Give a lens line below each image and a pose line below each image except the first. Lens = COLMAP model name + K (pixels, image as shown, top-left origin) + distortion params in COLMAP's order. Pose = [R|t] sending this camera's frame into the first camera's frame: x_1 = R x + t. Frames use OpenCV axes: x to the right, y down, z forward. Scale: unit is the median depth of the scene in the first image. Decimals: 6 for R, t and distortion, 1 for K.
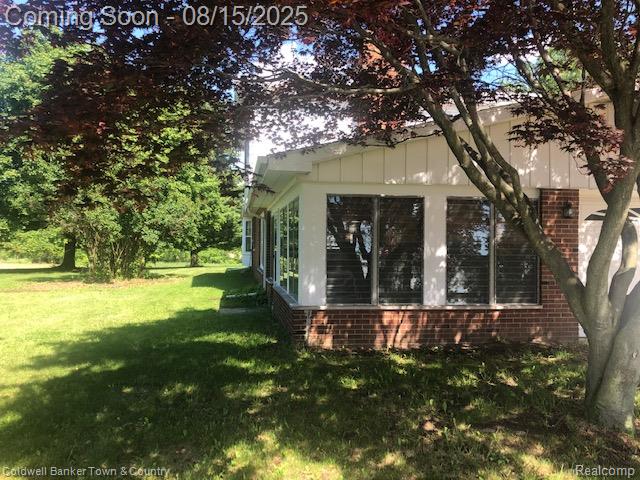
lens RADIAL K [[525.9, 0, 322.9], [0, 525.9, 241.6], [0, 0, 1]] dist [0.045872, -0.050433]
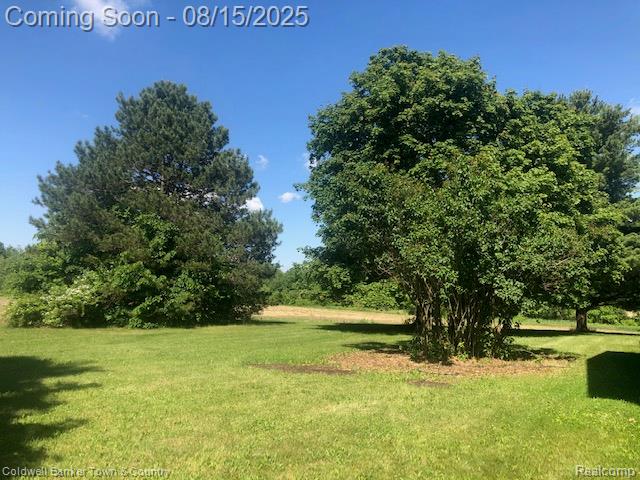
lens RADIAL K [[525.9, 0, 322.4], [0, 525.9, 234.7], [0, 0, 1]] dist [0.045872, -0.050433]
pose [[0.774300, -0.058668, -0.630093, -0.082636], [-0.012392, 0.994096, -0.107790, -0.004542], [0.632697, 0.091270, 0.769002, 0.307226]]
